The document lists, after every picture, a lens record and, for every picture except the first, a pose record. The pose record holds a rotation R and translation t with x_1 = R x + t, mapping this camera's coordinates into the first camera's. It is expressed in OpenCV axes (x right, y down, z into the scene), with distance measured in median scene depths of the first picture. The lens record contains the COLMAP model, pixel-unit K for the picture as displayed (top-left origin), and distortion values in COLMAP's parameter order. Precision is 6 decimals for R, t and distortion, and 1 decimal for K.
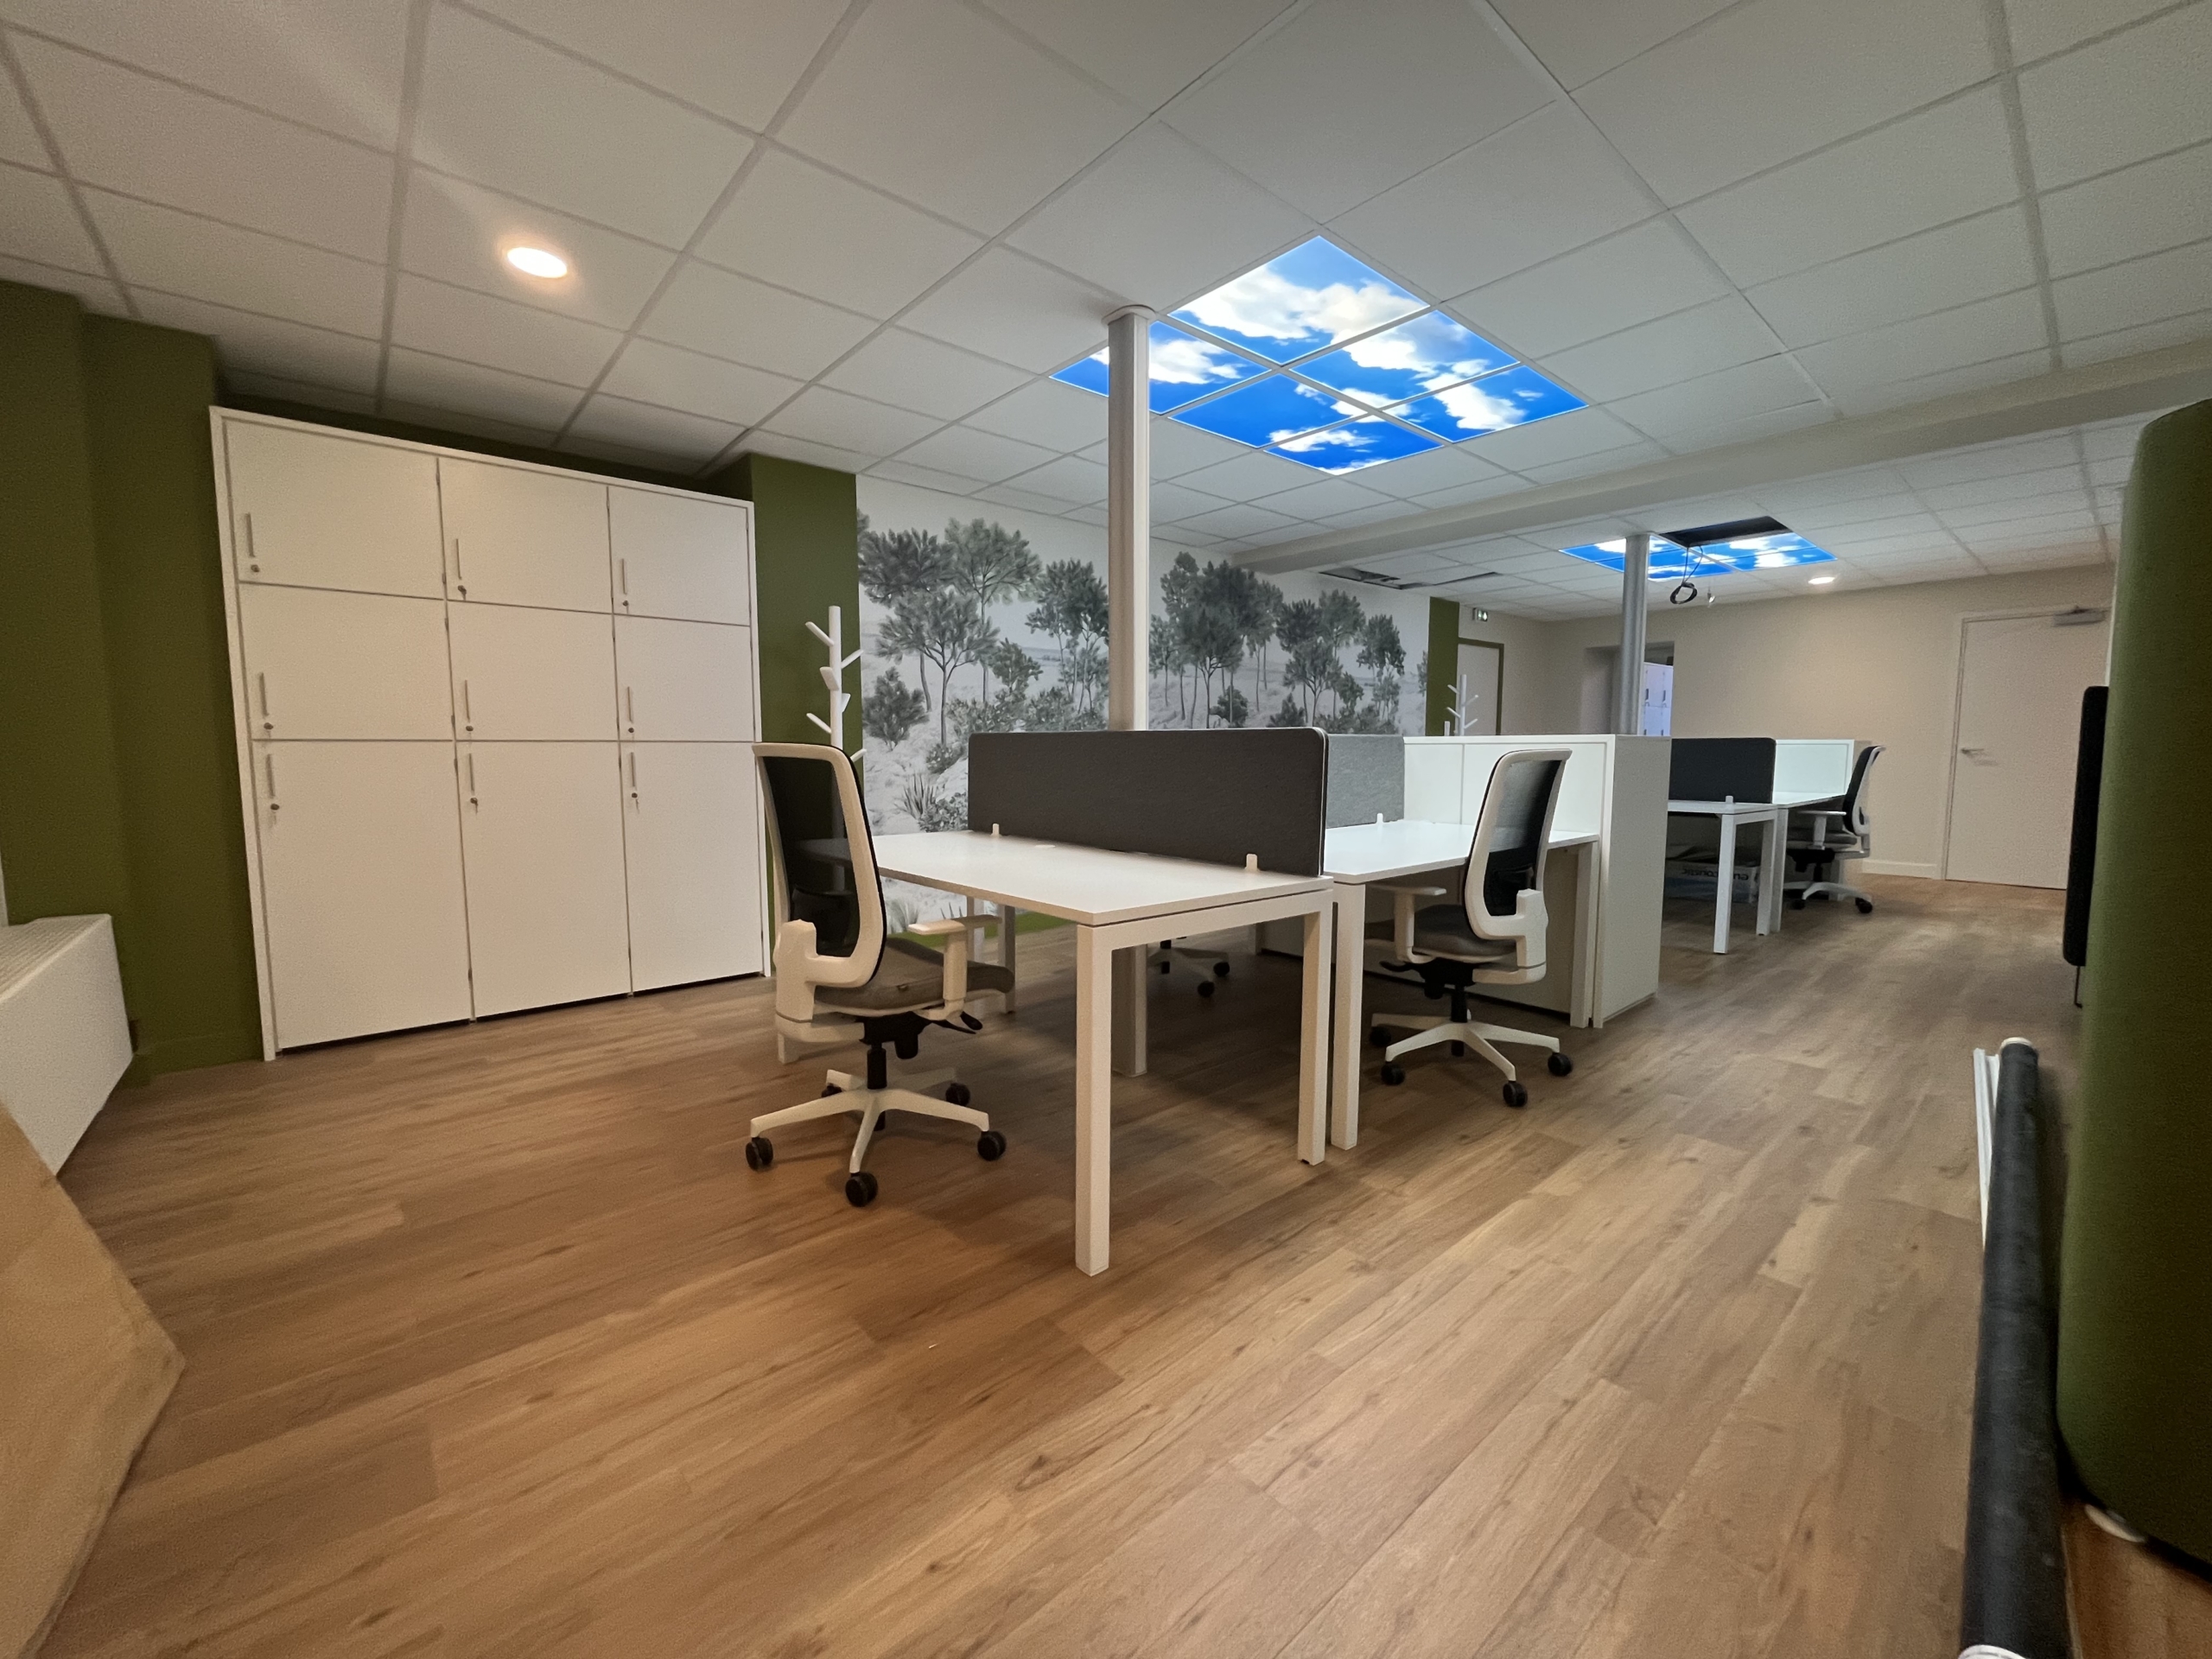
lens RADIAL K [[889.1, 0, 1104.6], [0, 889.1, 834.4], [0, 0, 1]] dist [-0.007812, -0.000435]
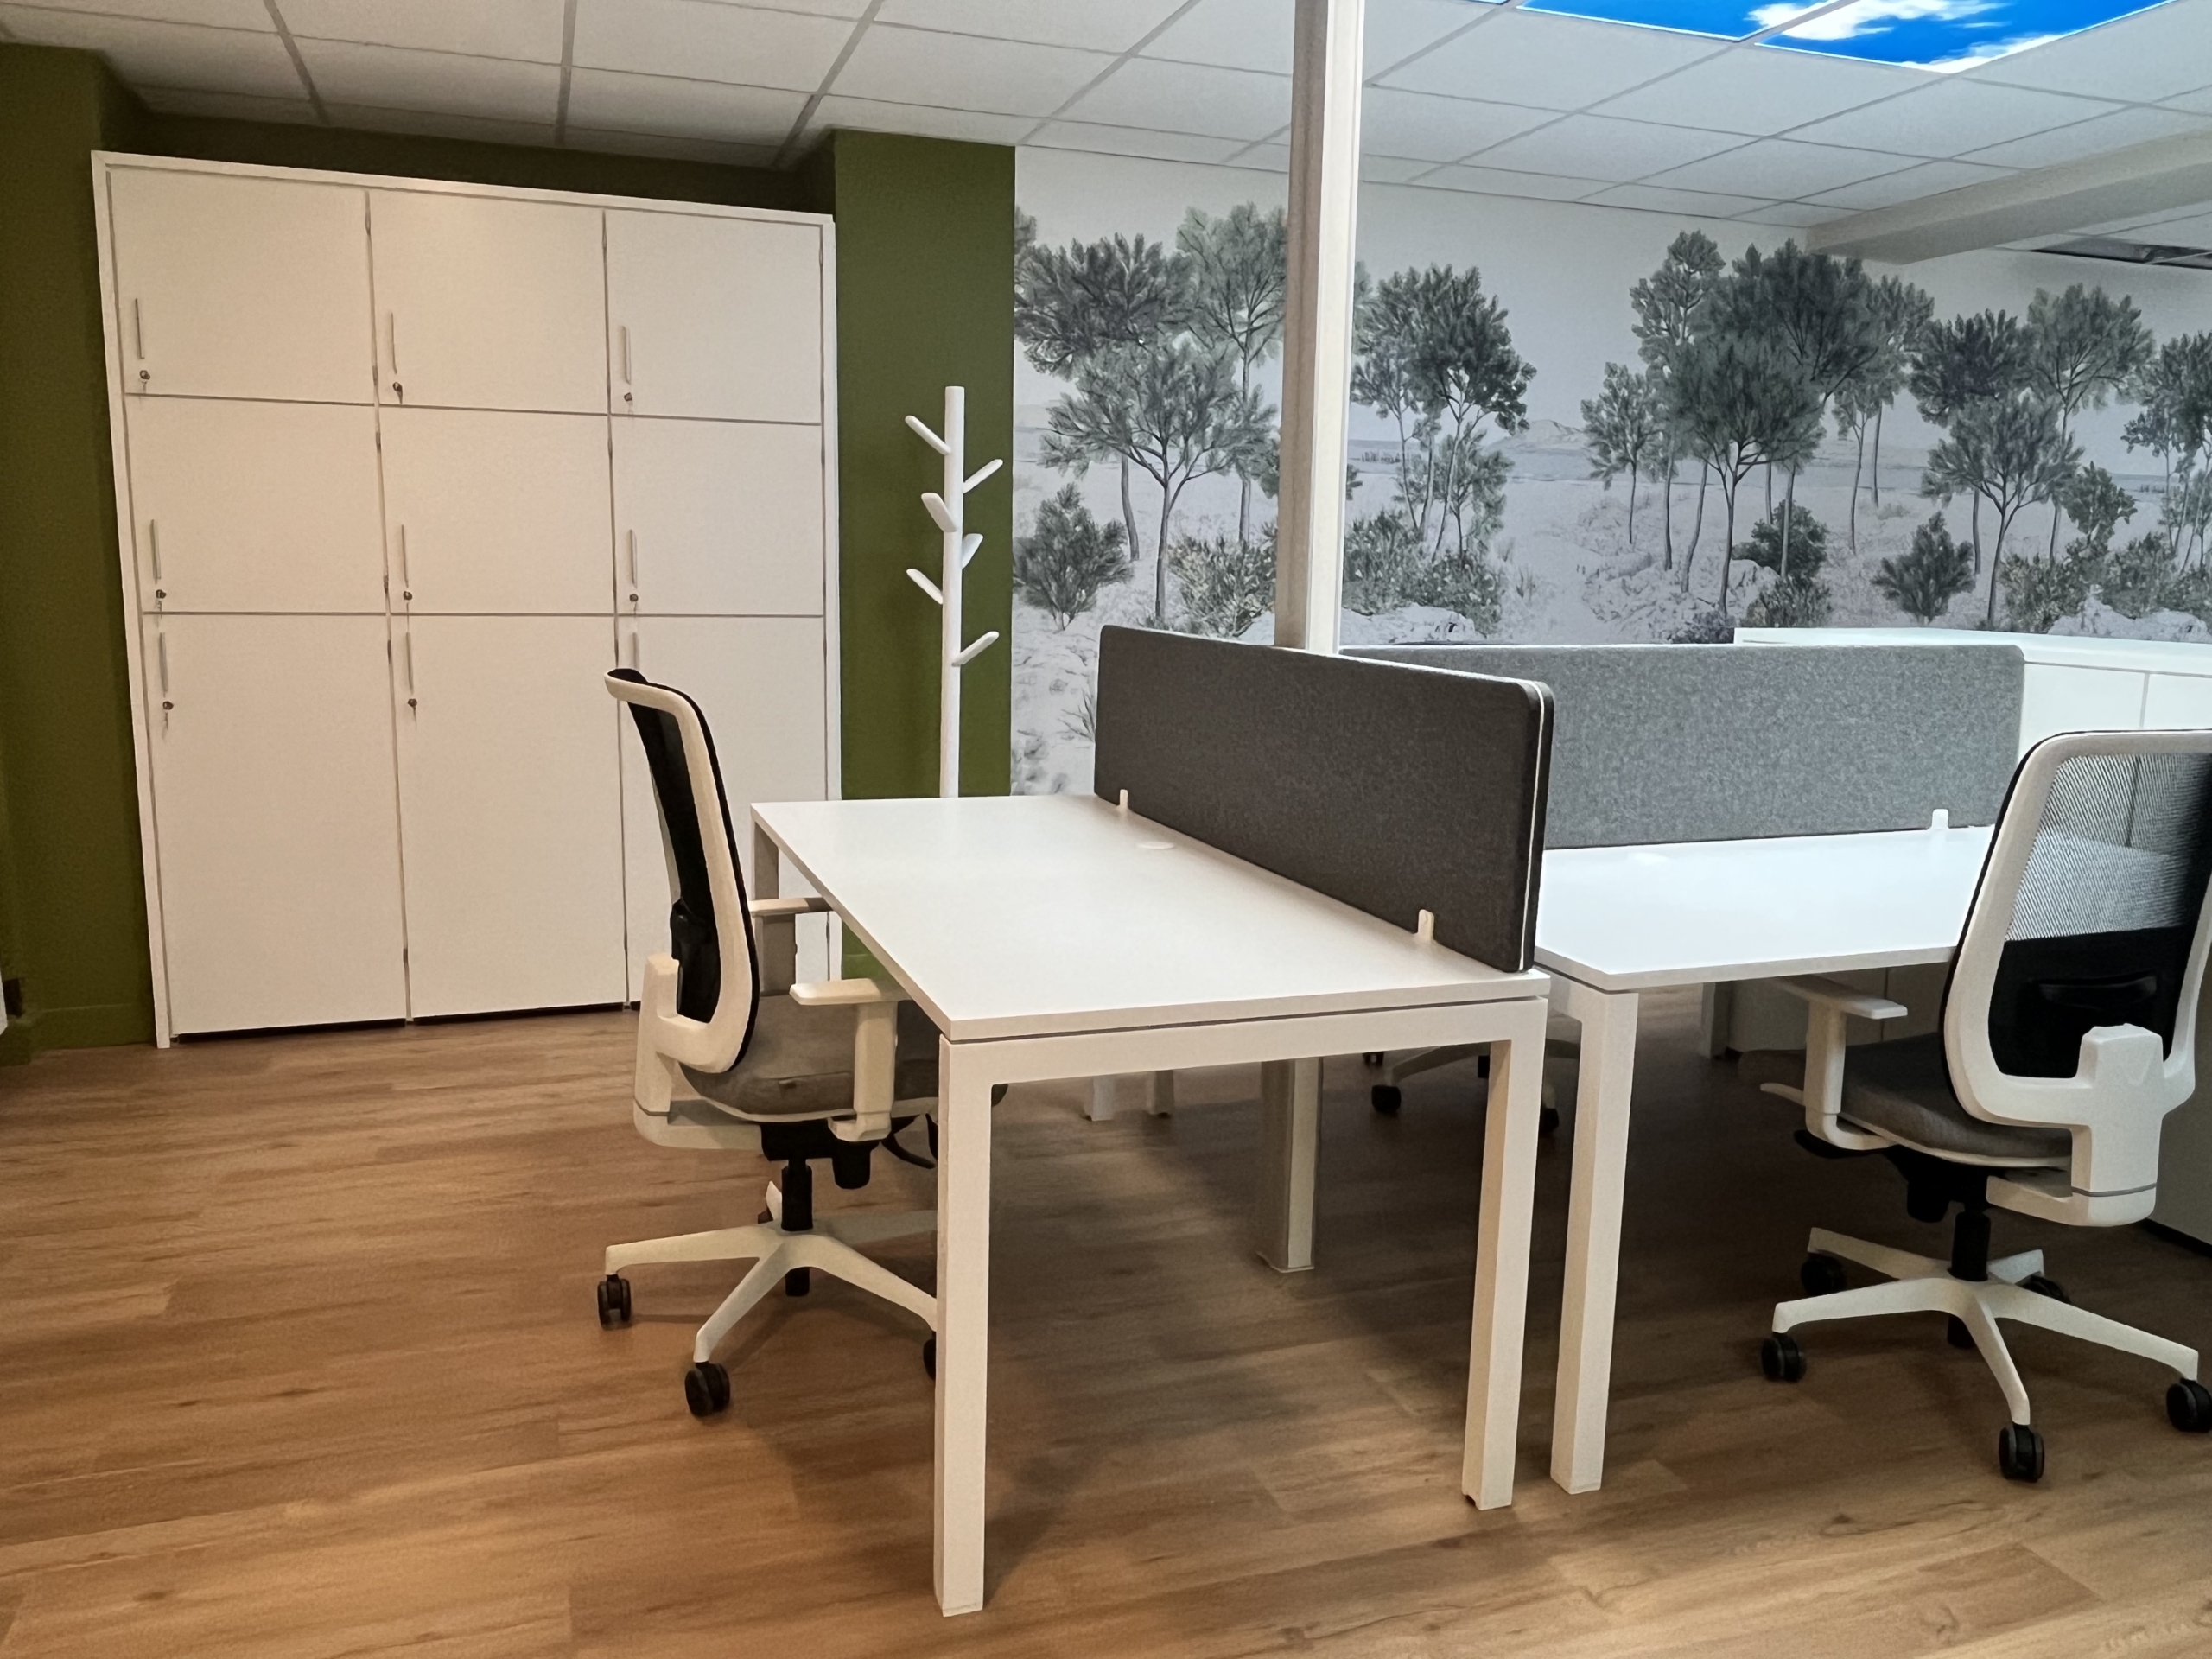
lens RADIAL K [[1633.4, 0, 1103.2], [0, 1633.4, 827.3], [0, 0, 1]] dist [0.001567, -0.012182]
pose [[0.930062, 0.075434, -0.359576, 0.247023], [-0.051847, 0.995849, 0.074808, -0.066712], [0.363727, -0.050933, 0.930112, 0.024418]]
